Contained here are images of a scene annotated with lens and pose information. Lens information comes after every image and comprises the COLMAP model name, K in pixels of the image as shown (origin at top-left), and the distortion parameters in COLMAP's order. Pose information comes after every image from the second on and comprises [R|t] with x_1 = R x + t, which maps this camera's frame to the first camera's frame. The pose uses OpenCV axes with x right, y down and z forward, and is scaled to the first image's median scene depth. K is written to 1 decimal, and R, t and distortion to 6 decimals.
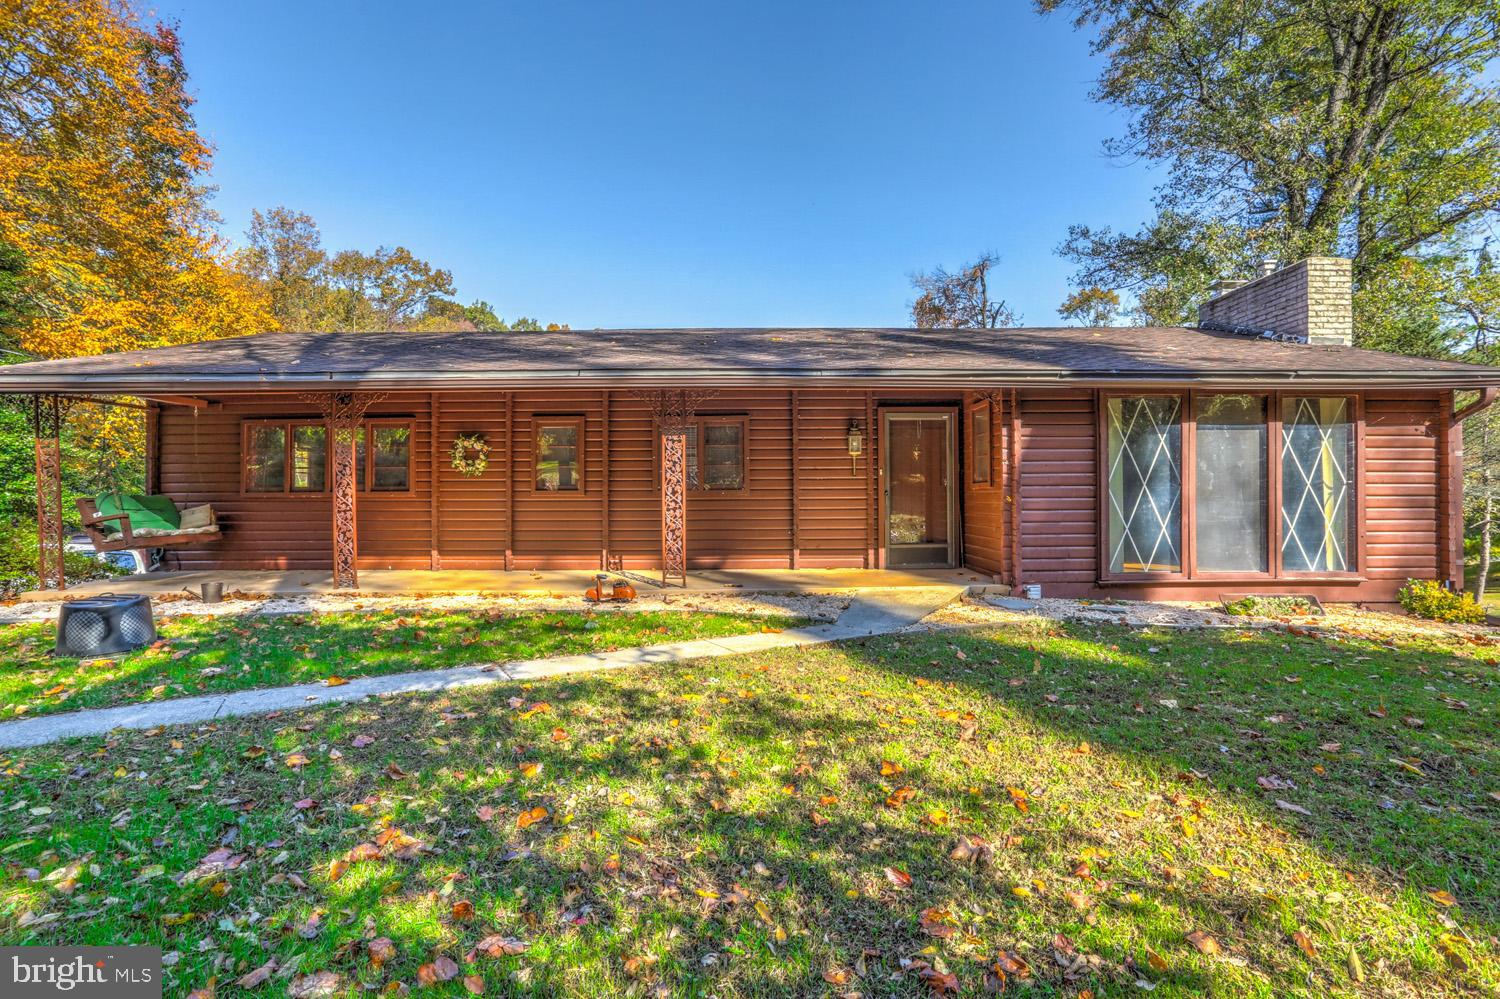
lens RADIAL K [[720.6, 0, 725.7], [0, 720.6, 489.8], [0, 0, 1]] dist [-0.025773, 0.000333]
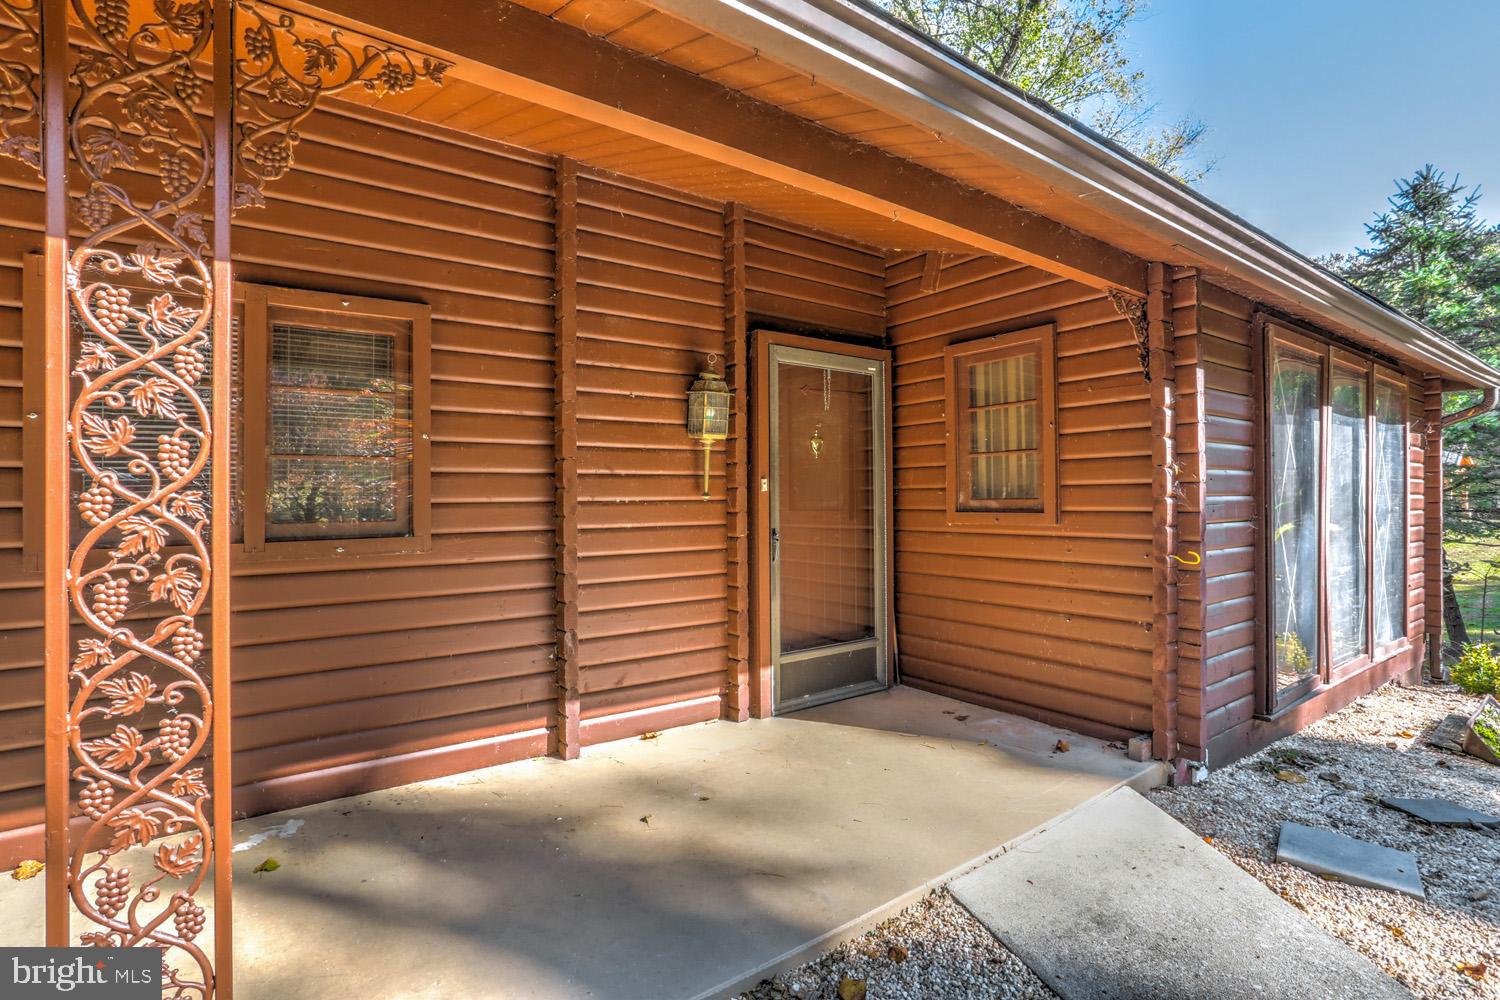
lens RADIAL K [[720.6, 0, 725.7], [0, 720.6, 490.3], [0, 0, 1]] dist [-0.025773, 0.000333]
pose [[0.802651, 0.003701, 0.596438, -0.052462], [-0.002172, 0.999992, -0.003283, -0.019522], [-0.596445, 0.001339, 0.802652, 0.675695]]
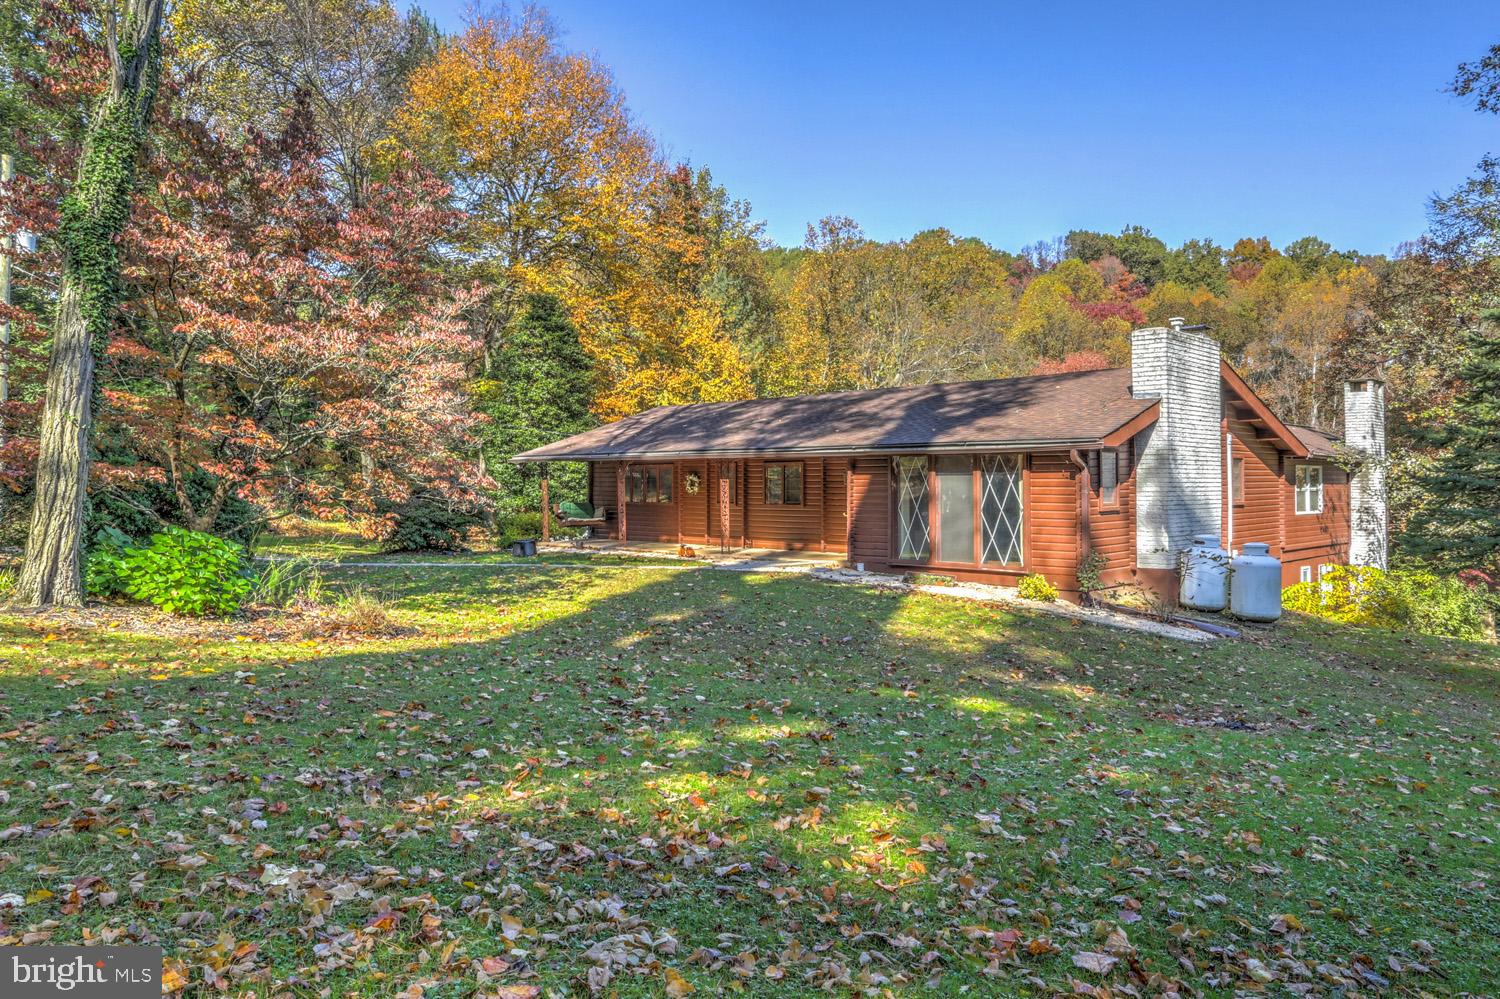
lens RADIAL K [[1075.5, 0, 750.0], [0, 1075.5, 499.5], [0, 0, 1]] dist [0.000001, -0.000190]
pose [[0.704156, 0.015552, -0.709875, 1.824582], [0.005330, 0.999616, 0.027187, -0.085548], [0.710025, -0.022928, 0.703803, -0.918440]]
